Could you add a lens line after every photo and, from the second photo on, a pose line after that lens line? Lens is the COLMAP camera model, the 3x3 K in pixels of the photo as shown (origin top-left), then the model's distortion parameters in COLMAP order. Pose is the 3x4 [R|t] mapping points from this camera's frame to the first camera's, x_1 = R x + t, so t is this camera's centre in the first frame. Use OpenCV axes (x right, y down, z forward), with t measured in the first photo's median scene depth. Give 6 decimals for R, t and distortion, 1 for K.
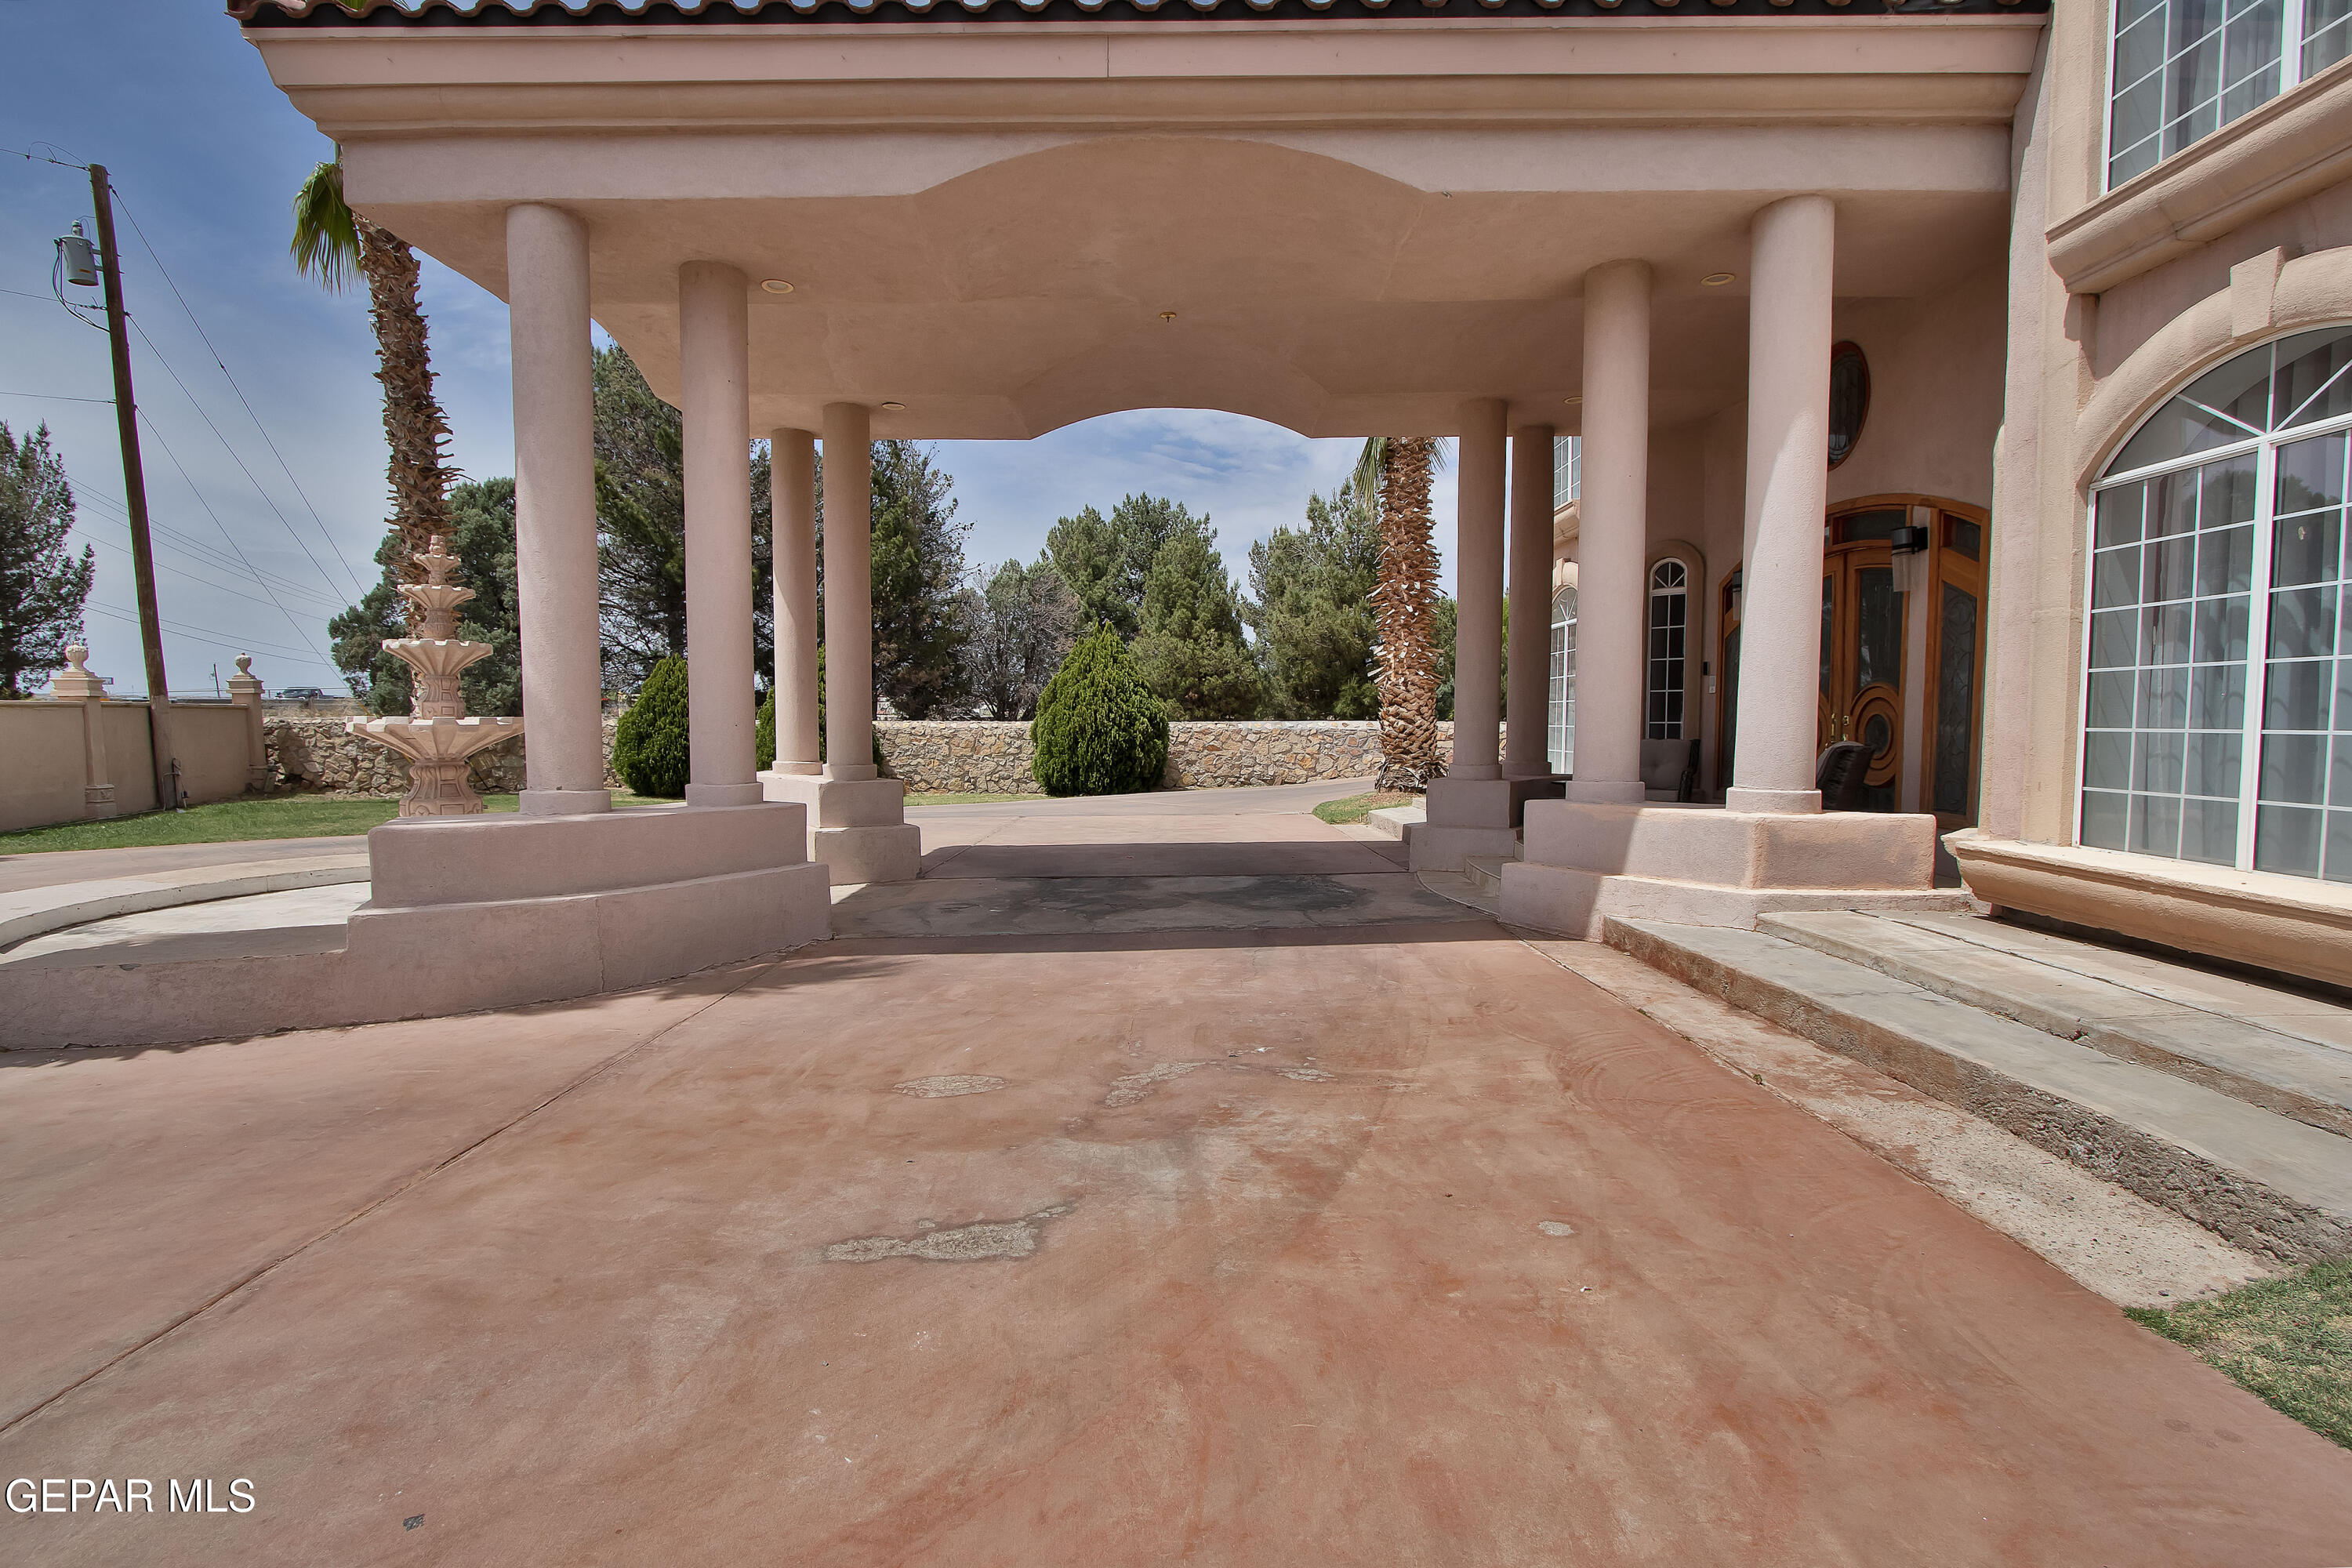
lens RADIAL K [[1102.9, 0, 1158.5], [0, 1102.9, 783.3], [0, 0, 1]] dist [-0.017297, 0.003046]
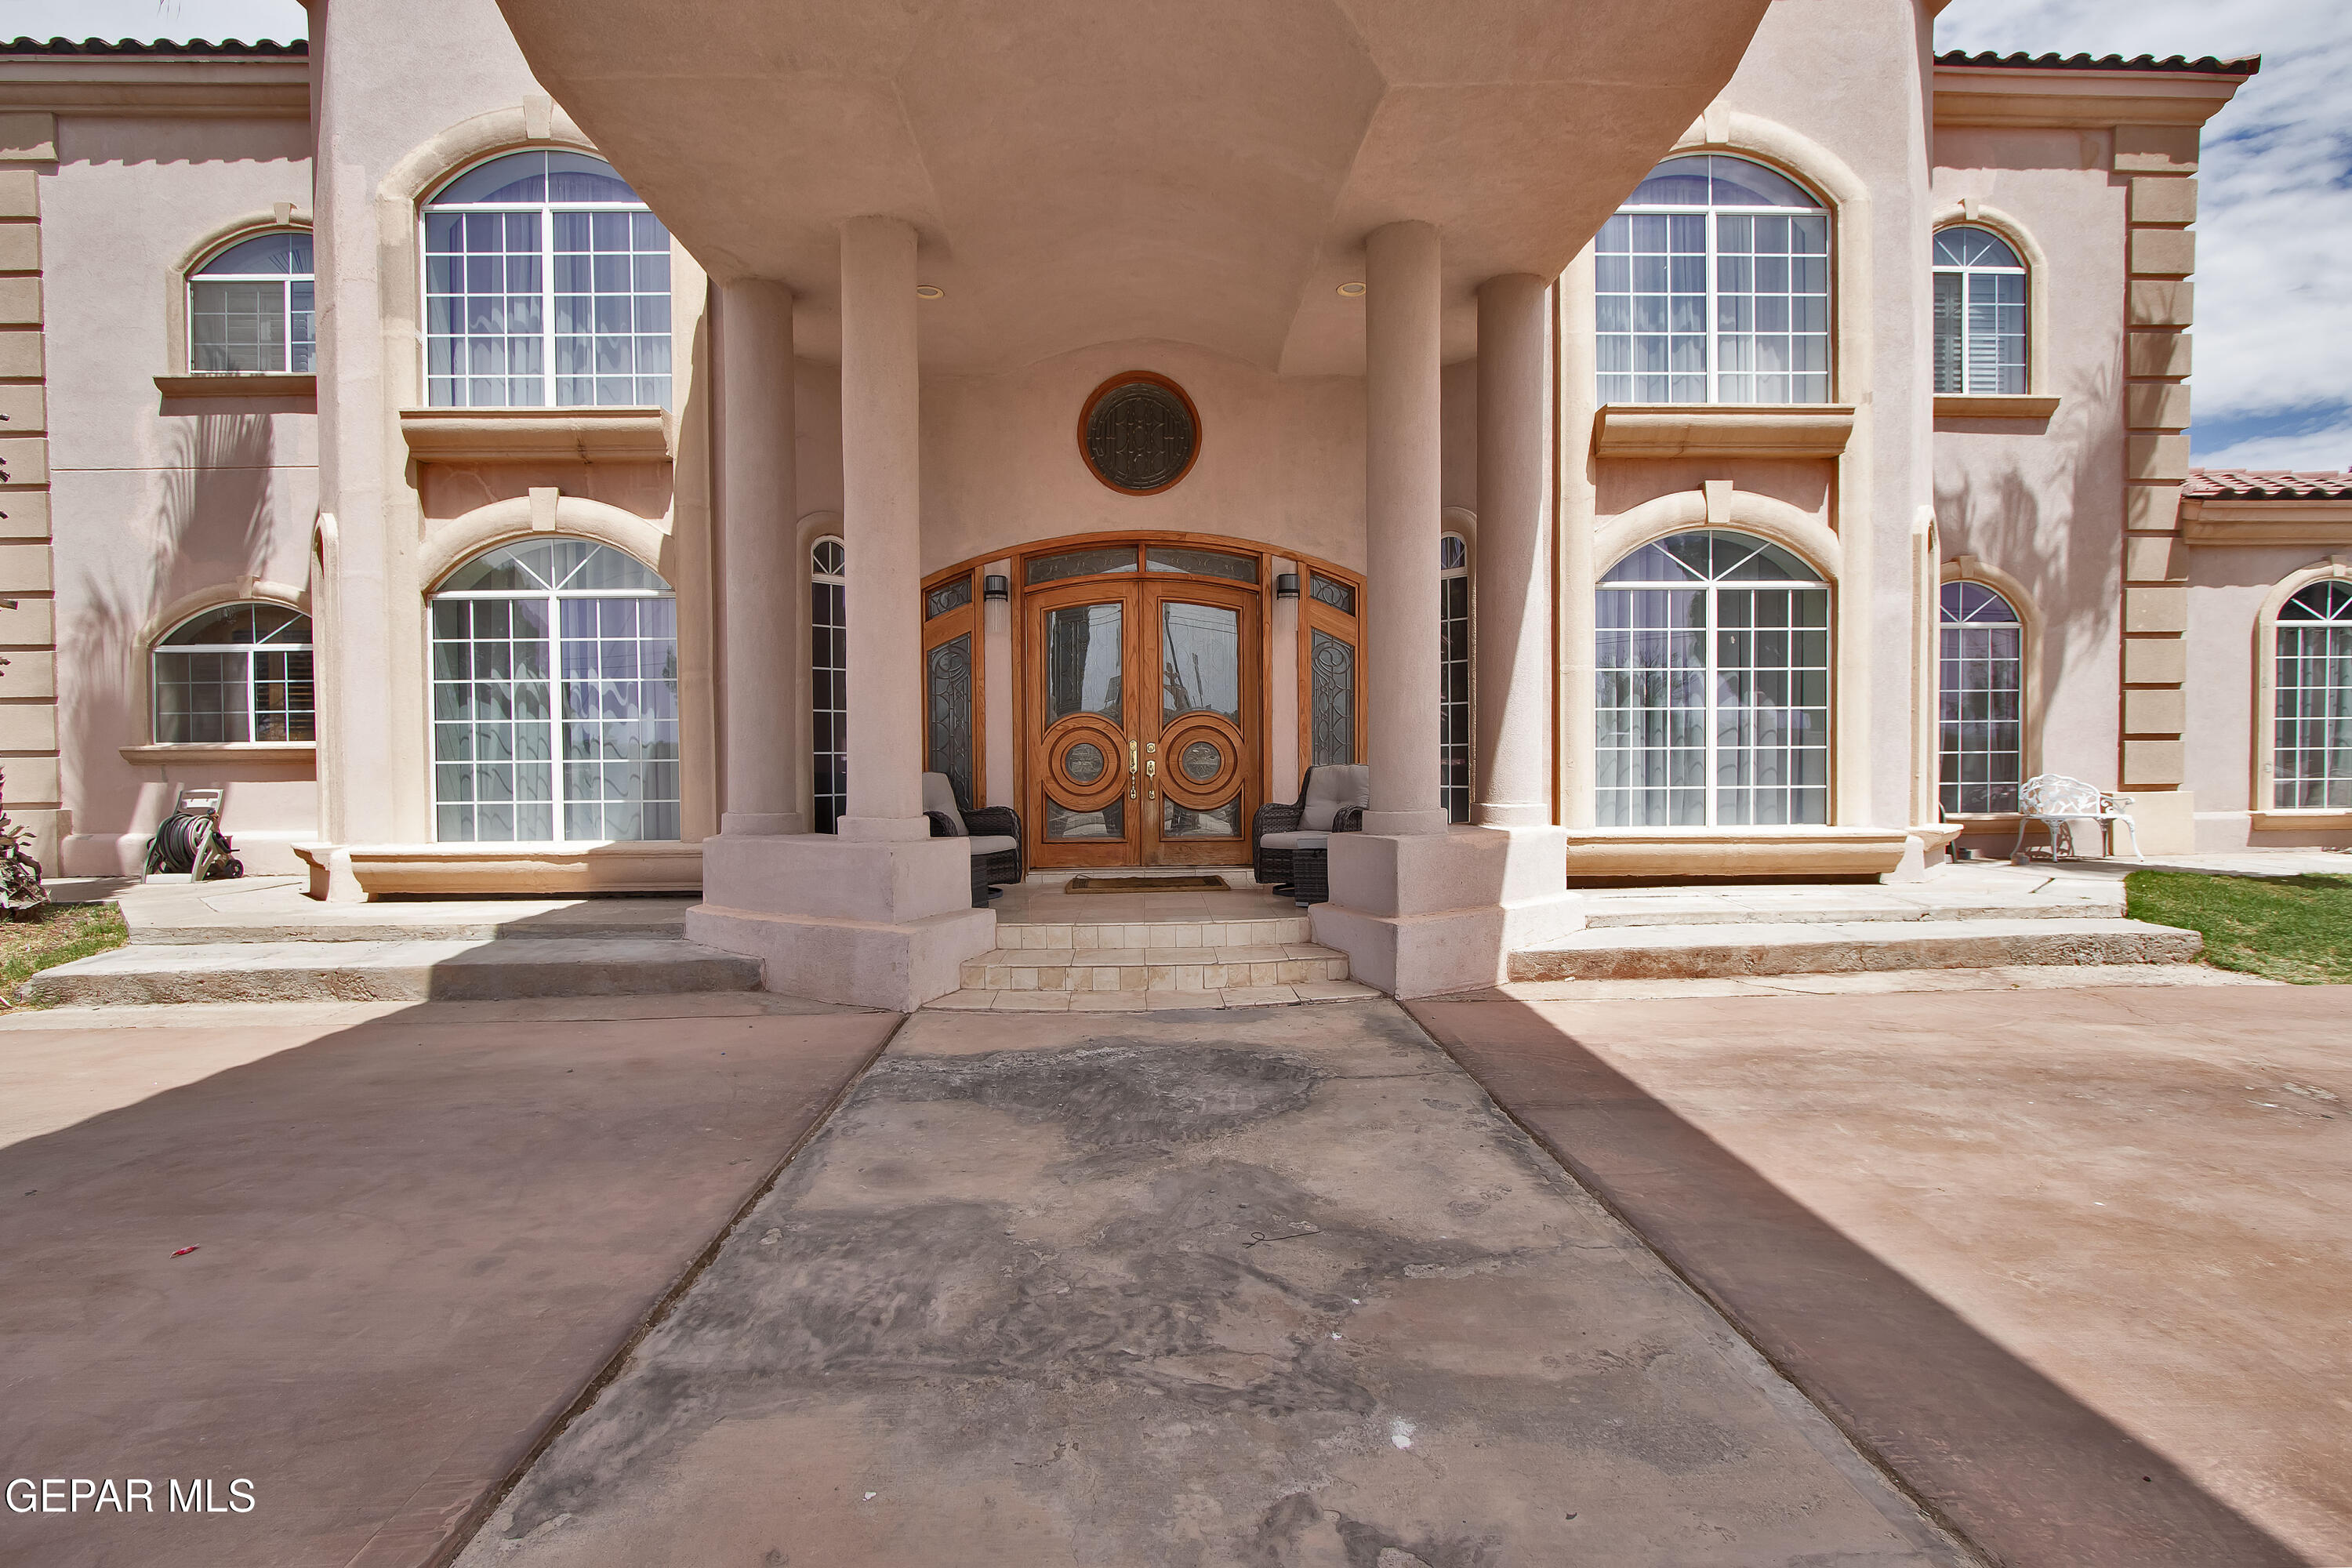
lens RADIAL K [[1102.9, 0, 1168.3], [0, 1102.9, 790.6], [0, 0, 1]] dist [-0.017297, 0.003046]
pose [[-0.044729, -0.028289, 0.998599, -0.708906], [0.066143, 0.997322, 0.031216, -0.088601], [-0.996807, 0.067446, -0.042738, 1.880854]]
